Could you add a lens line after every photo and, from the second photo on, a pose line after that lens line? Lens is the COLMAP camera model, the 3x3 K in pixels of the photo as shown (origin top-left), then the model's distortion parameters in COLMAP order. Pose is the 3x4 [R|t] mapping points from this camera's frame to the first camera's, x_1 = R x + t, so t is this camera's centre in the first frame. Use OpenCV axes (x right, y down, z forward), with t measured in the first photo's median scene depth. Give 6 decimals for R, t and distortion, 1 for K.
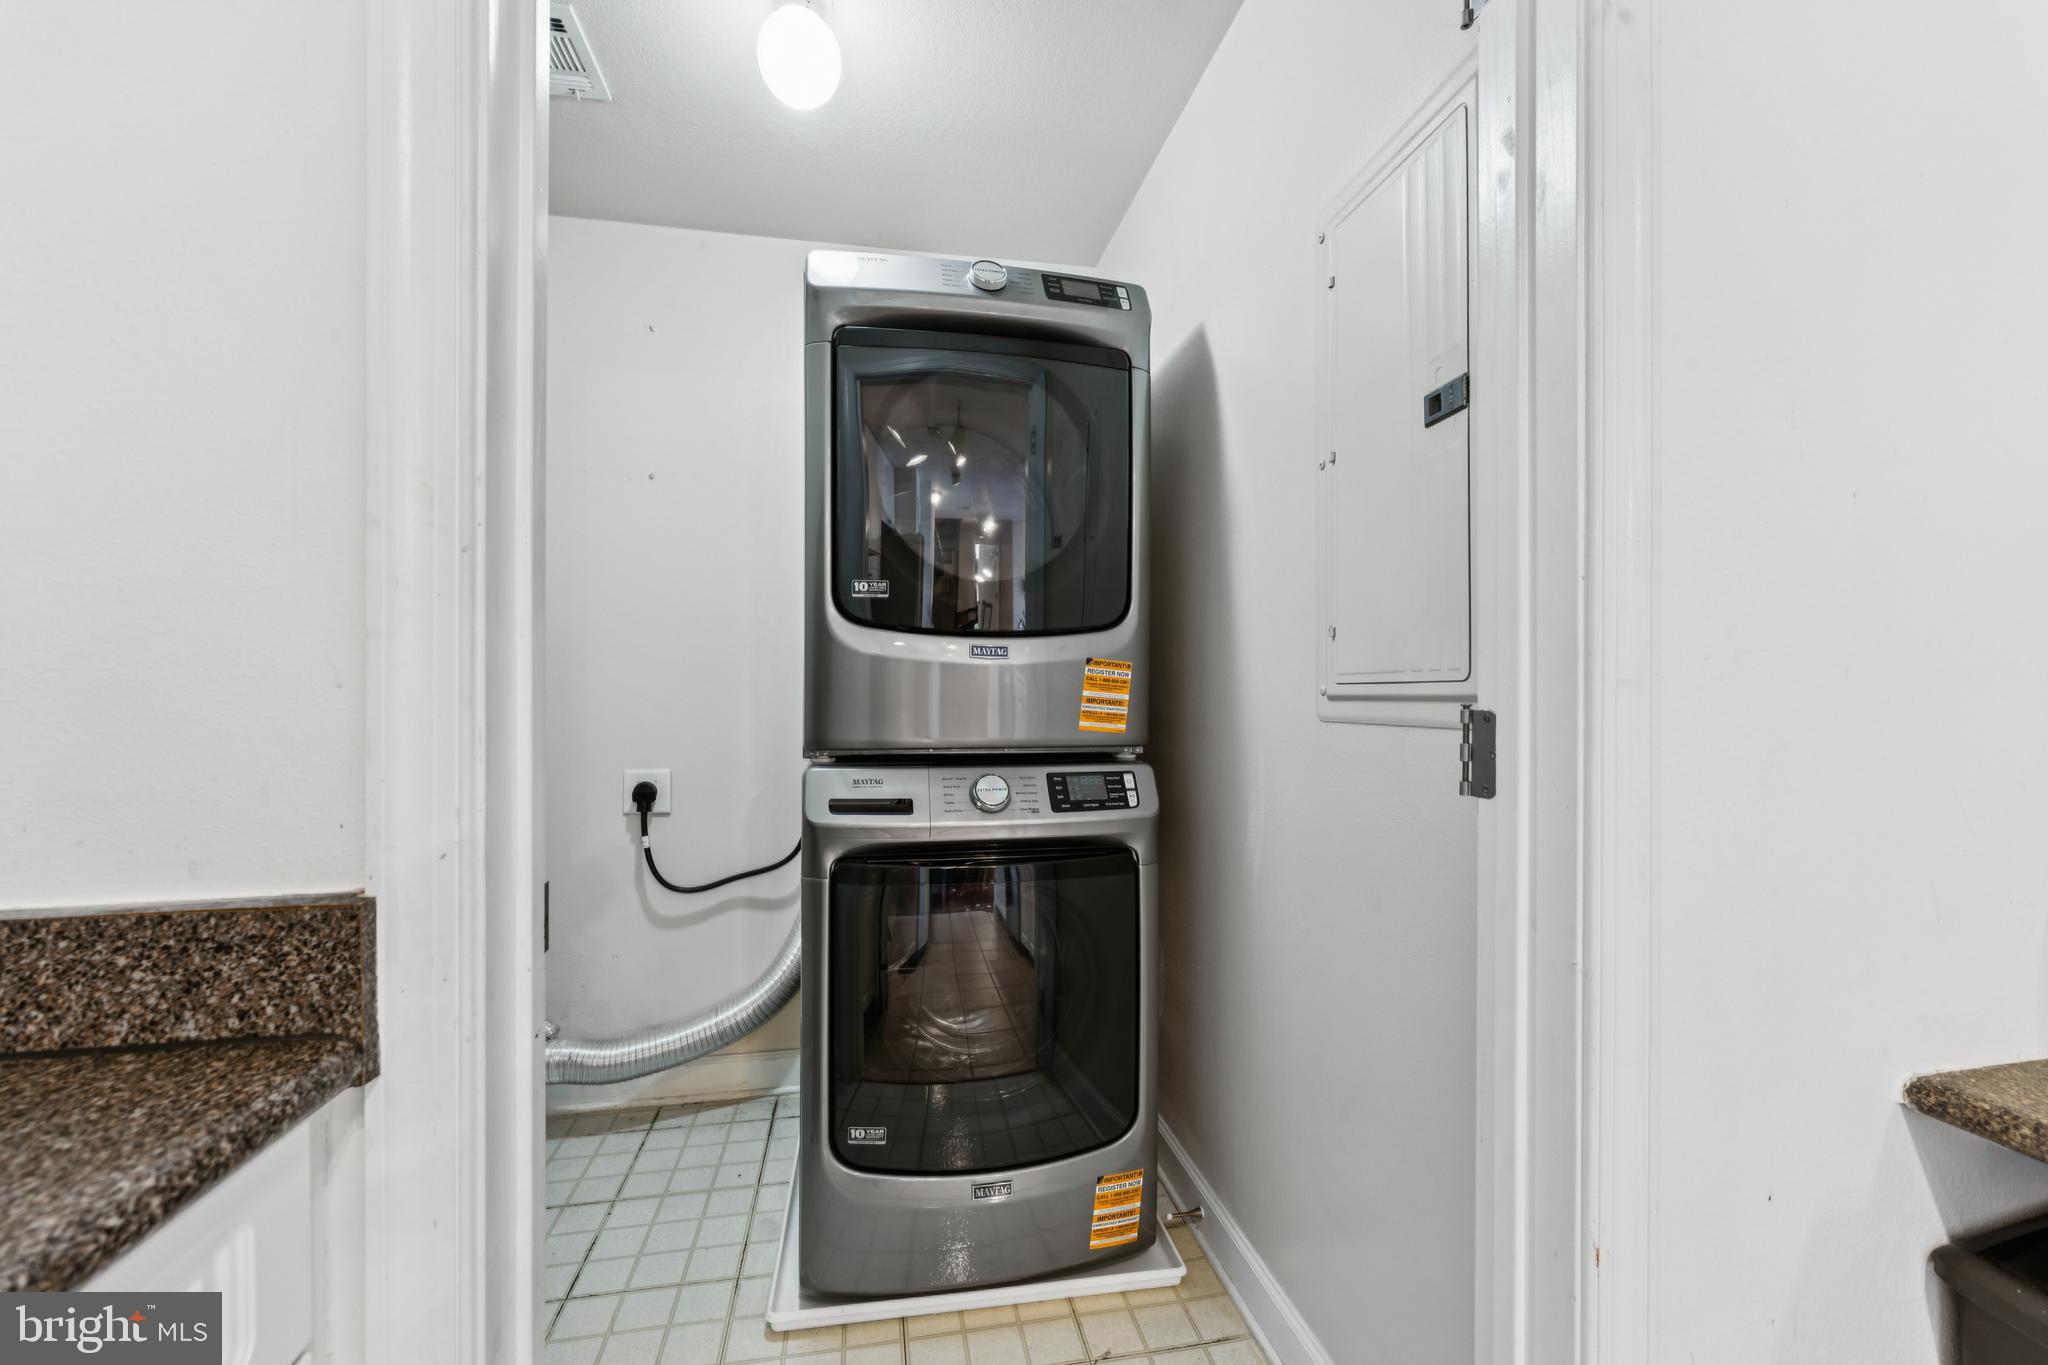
lens RADIAL K [[829.9, 0, 1017.0], [0, 829.9, 686.4], [0, 0, 1]] dist [-0.002264, -0.000416]
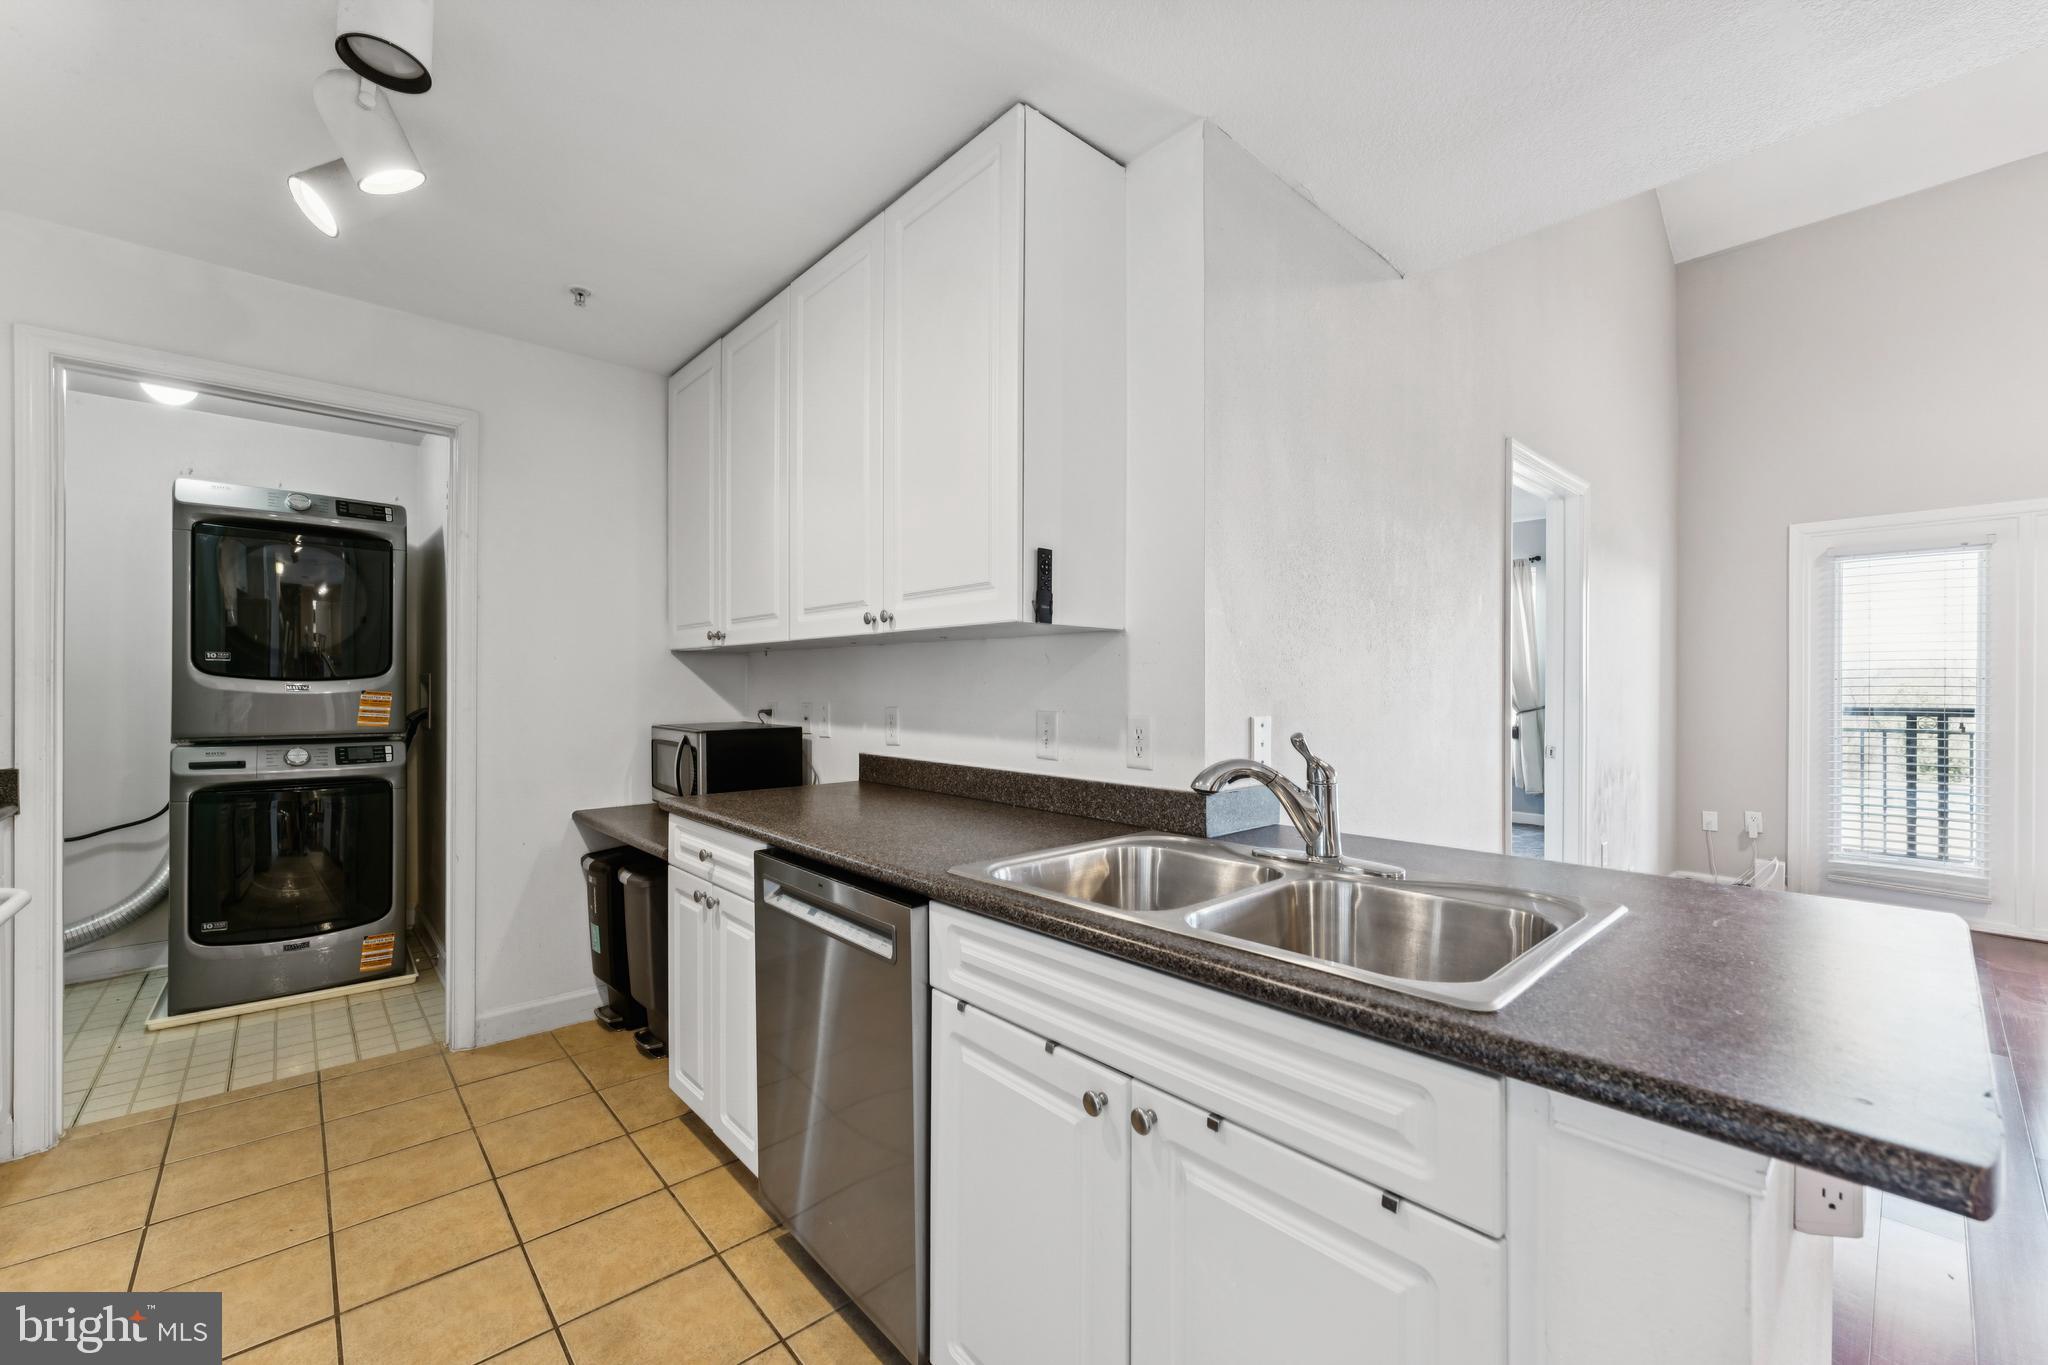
lens RADIAL K [[829.9, 0, 1030.2], [0, 829.9, 685.2], [0, 0, 1]] dist [-0.002264, -0.000416]
pose [[0.852872, 0.002890, 0.522112, 0.429245], [-0.004692, 0.999987, 0.002130, -0.060360], [-0.522099, -0.004266, 0.852874, -1.638499]]
